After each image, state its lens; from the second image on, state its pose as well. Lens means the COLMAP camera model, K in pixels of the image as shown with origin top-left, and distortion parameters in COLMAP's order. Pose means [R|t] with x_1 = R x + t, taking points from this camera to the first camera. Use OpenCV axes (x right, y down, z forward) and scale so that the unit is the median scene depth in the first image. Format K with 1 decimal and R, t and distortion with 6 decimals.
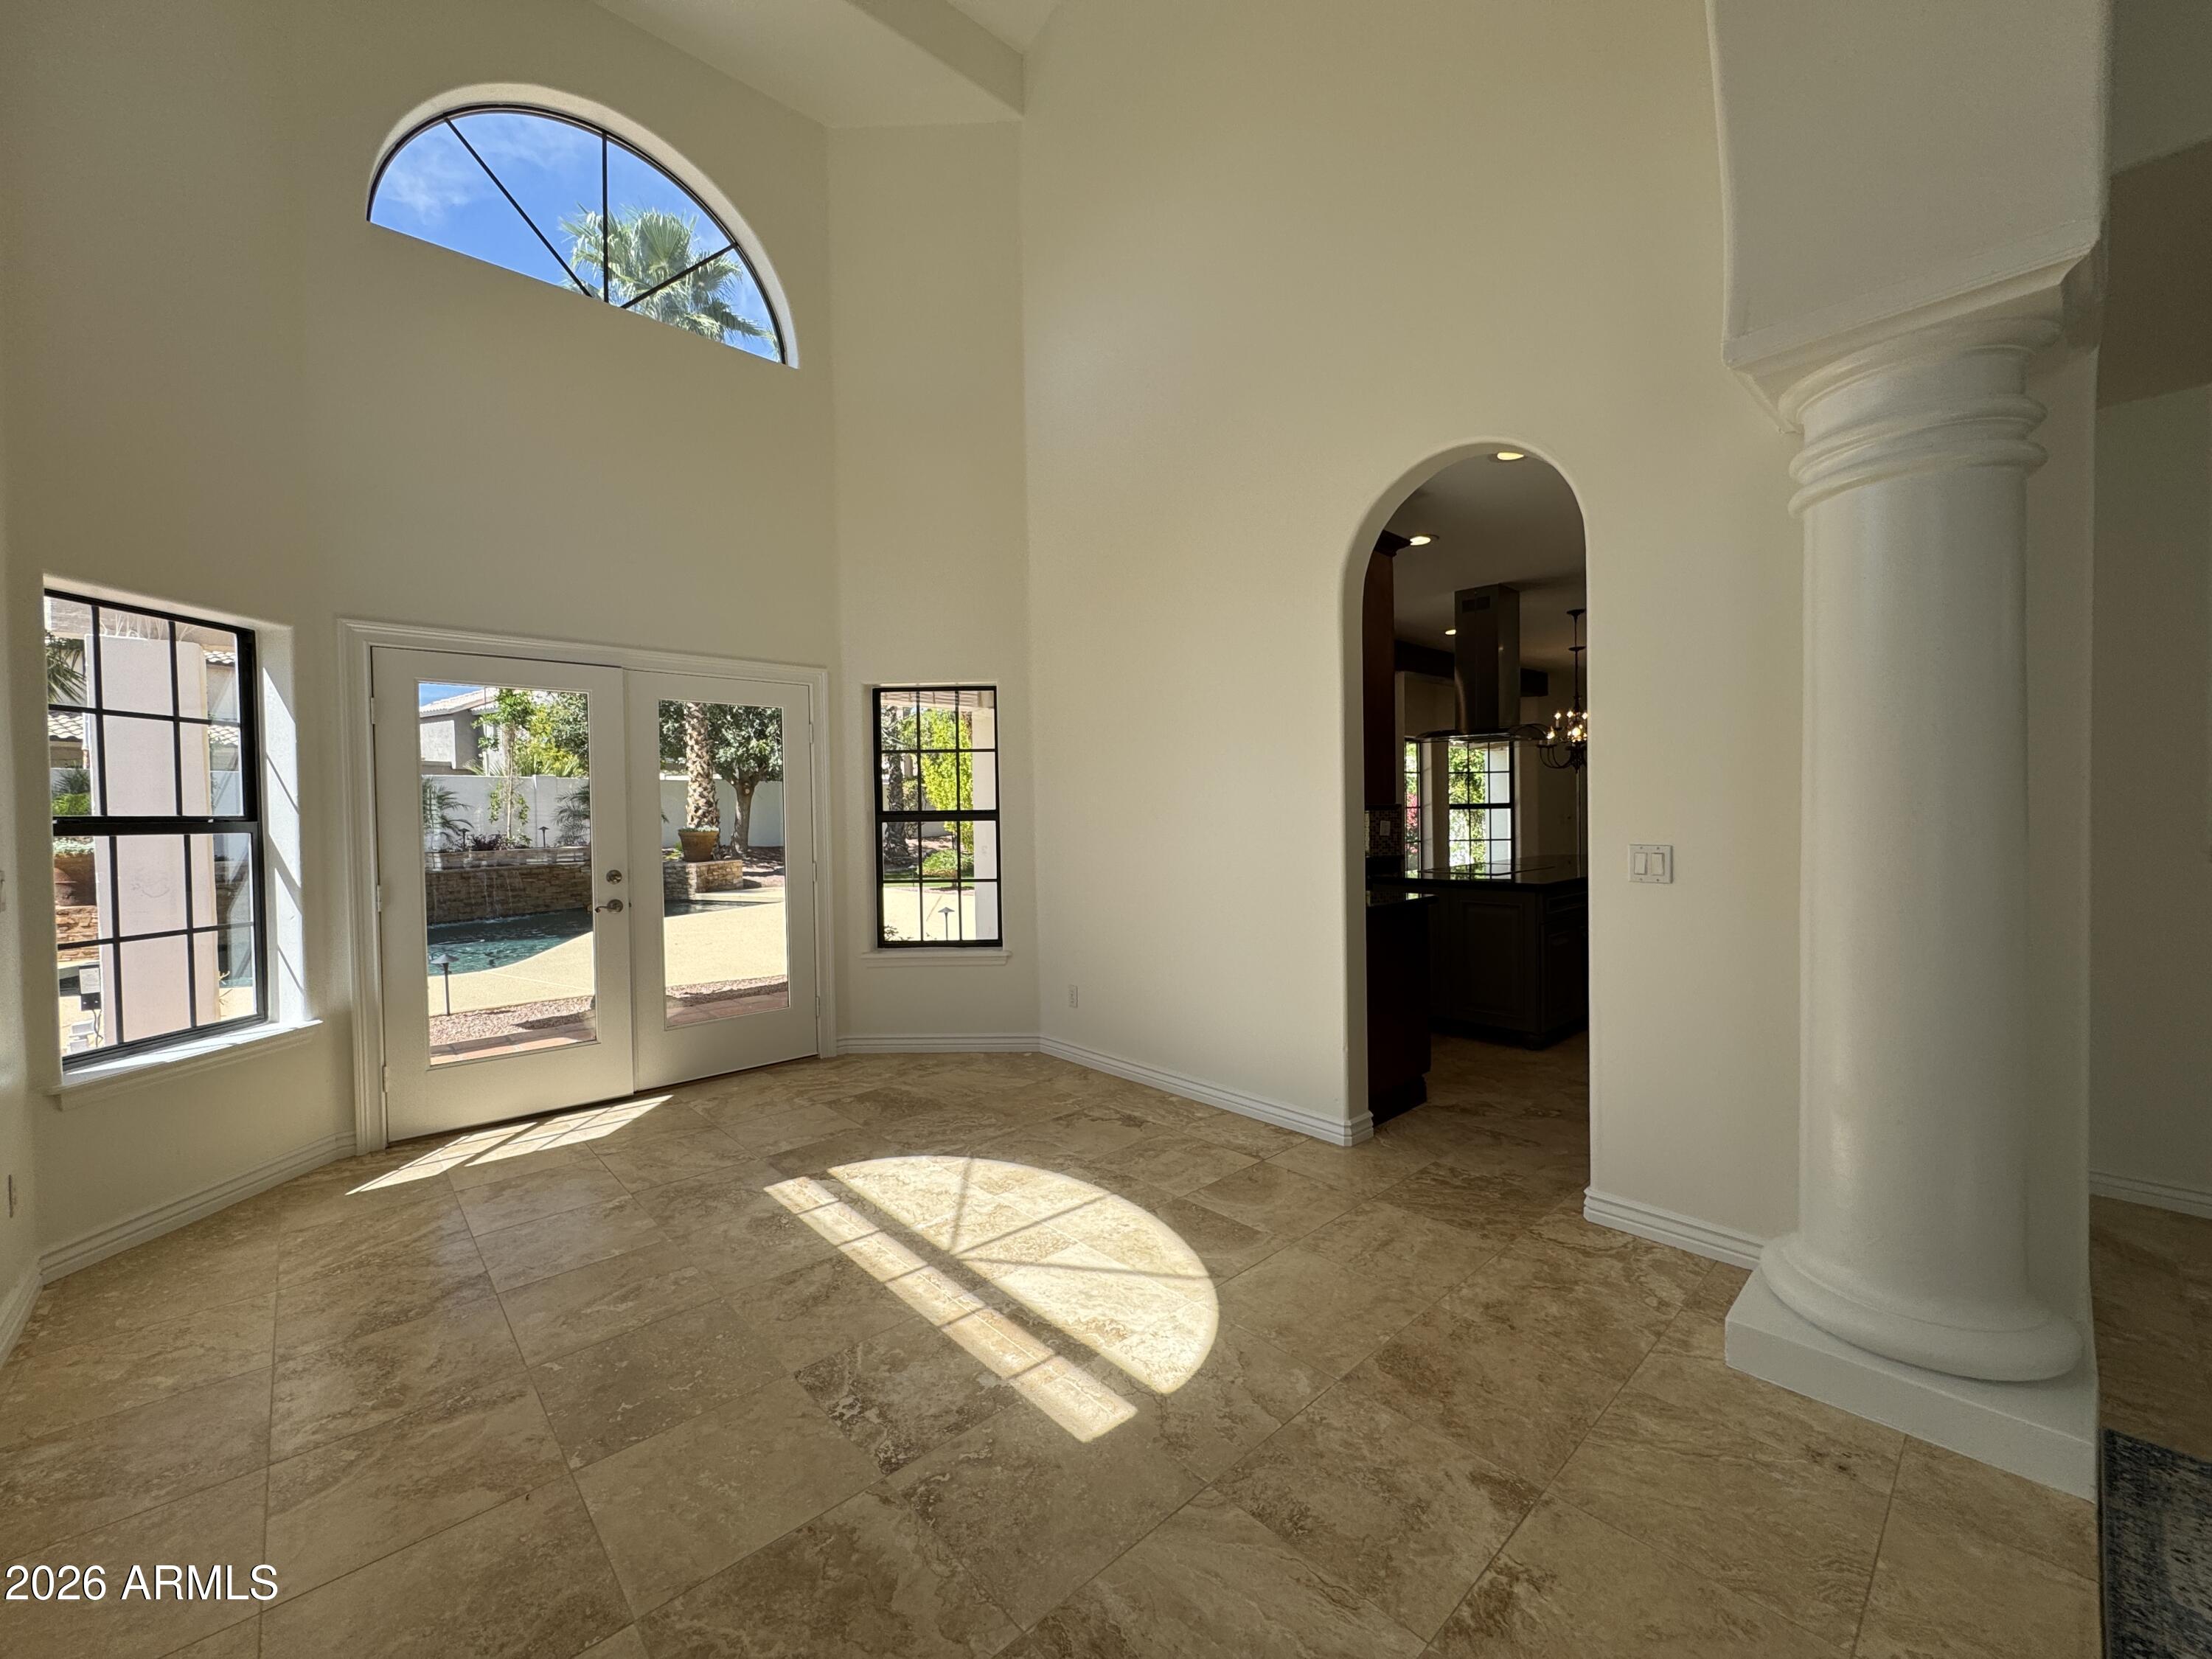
lens RADIAL K [[879.4, 0, 1101.6], [0, 879.4, 830.9], [0, 0, 1]] dist [-0.001230, 0.000012]
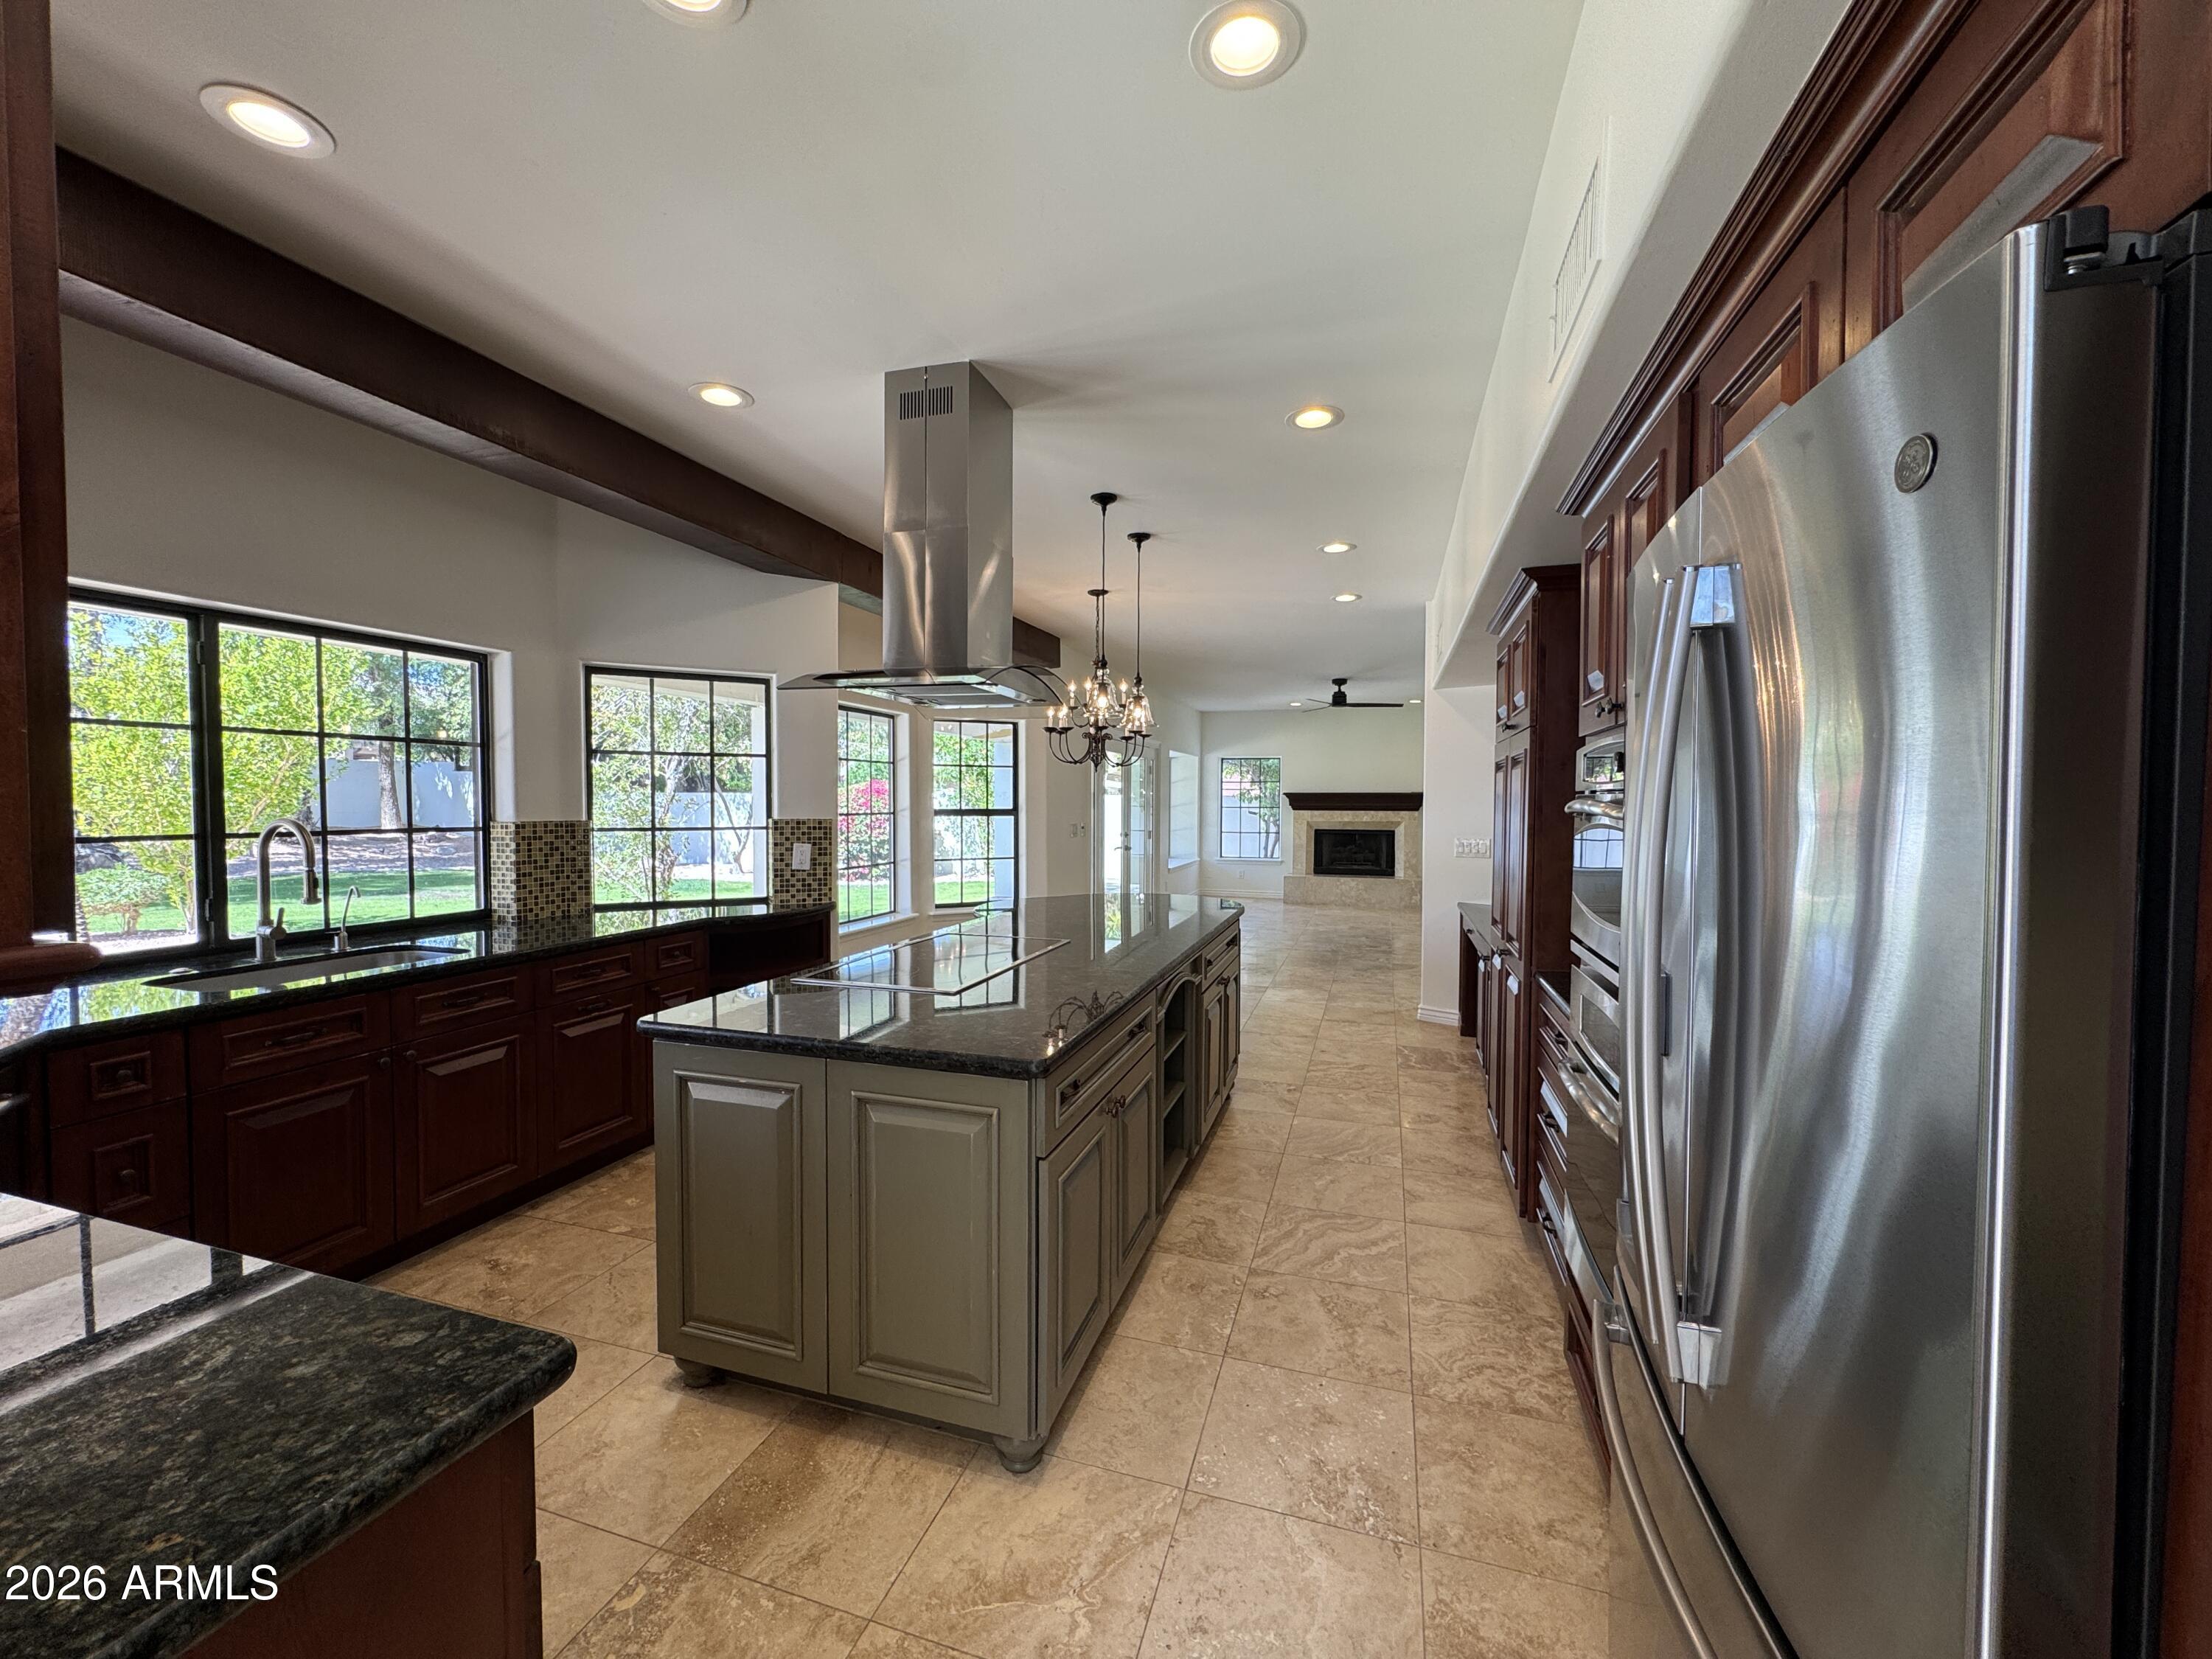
lens RADIAL K [[879.4, 0, 1101.6], [0, 879.4, 830.9], [0, 0, 1]] dist [-0.001230, 0.000012]
pose [[0.867807, 0.002974, 0.496893, 0.099294], [-0.008849, 0.999916, 0.009471, -0.012689], [-0.496823, -0.012616, 0.867760, 0.196285]]
